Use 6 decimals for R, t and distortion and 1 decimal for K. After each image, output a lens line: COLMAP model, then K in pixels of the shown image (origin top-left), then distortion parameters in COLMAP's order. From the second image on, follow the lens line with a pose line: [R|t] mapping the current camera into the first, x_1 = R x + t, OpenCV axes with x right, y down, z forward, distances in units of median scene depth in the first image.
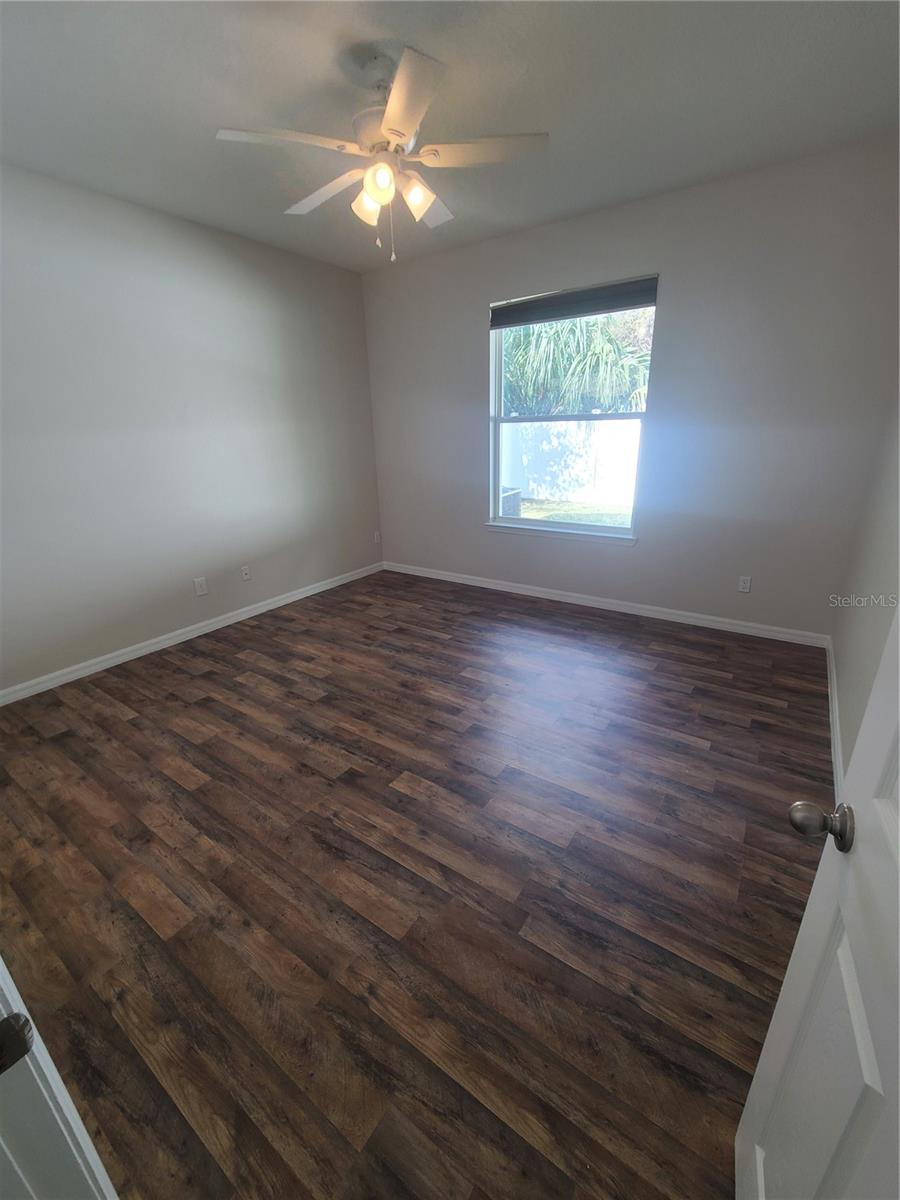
lens RADIAL K [[491.3, 0, 450.0], [0, 491.3, 600.0], [0, 0, 1]] dist [0.001504, 0.000179]
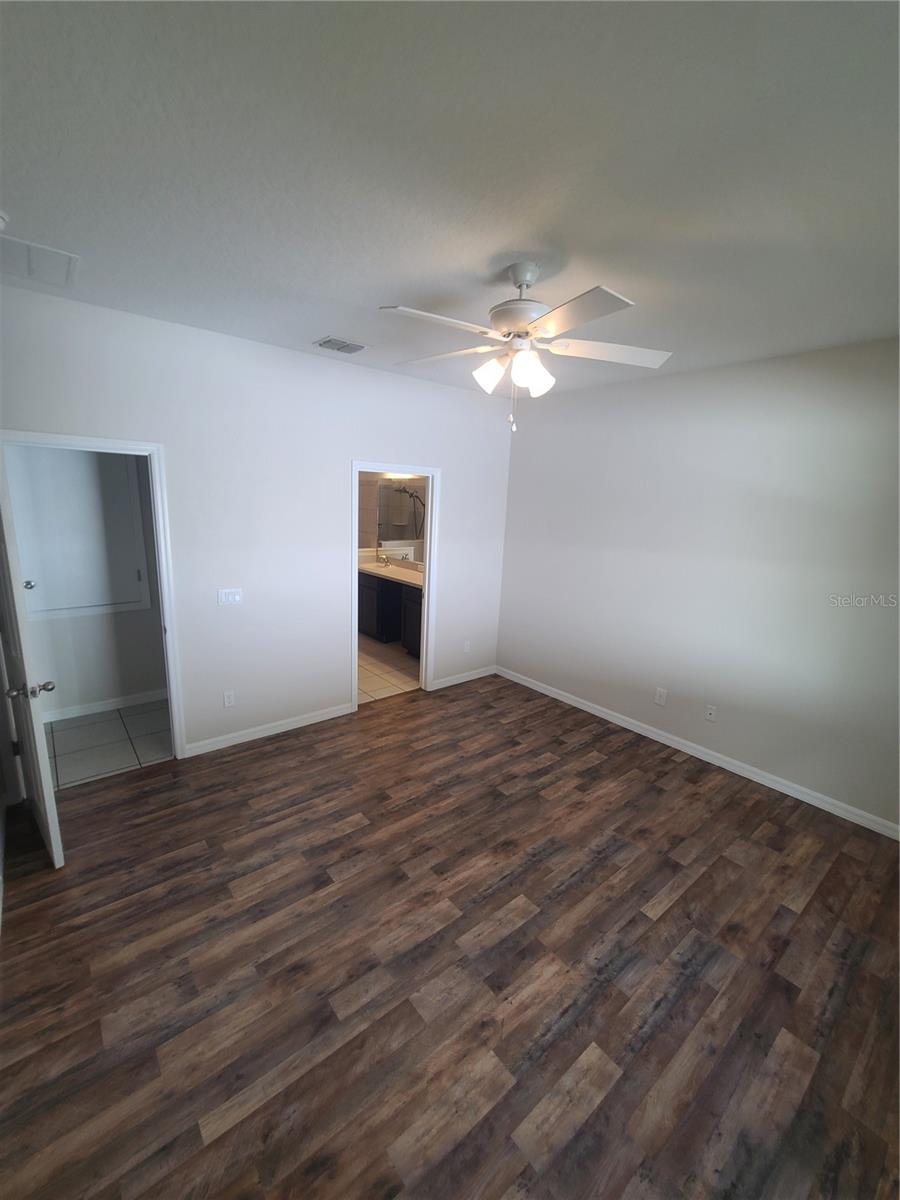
lens RADIAL K [[491.3, 0, 450.0], [0, 491.3, 600.0], [0, 0, 1]] dist [0.001504, 0.000179]
pose [[-0.264383, 0.213456, -0.940499, 0.776736], [-0.355611, 0.884906, 0.300804, -0.514728], [0.896461, 0.413979, -0.158046, 0.968016]]
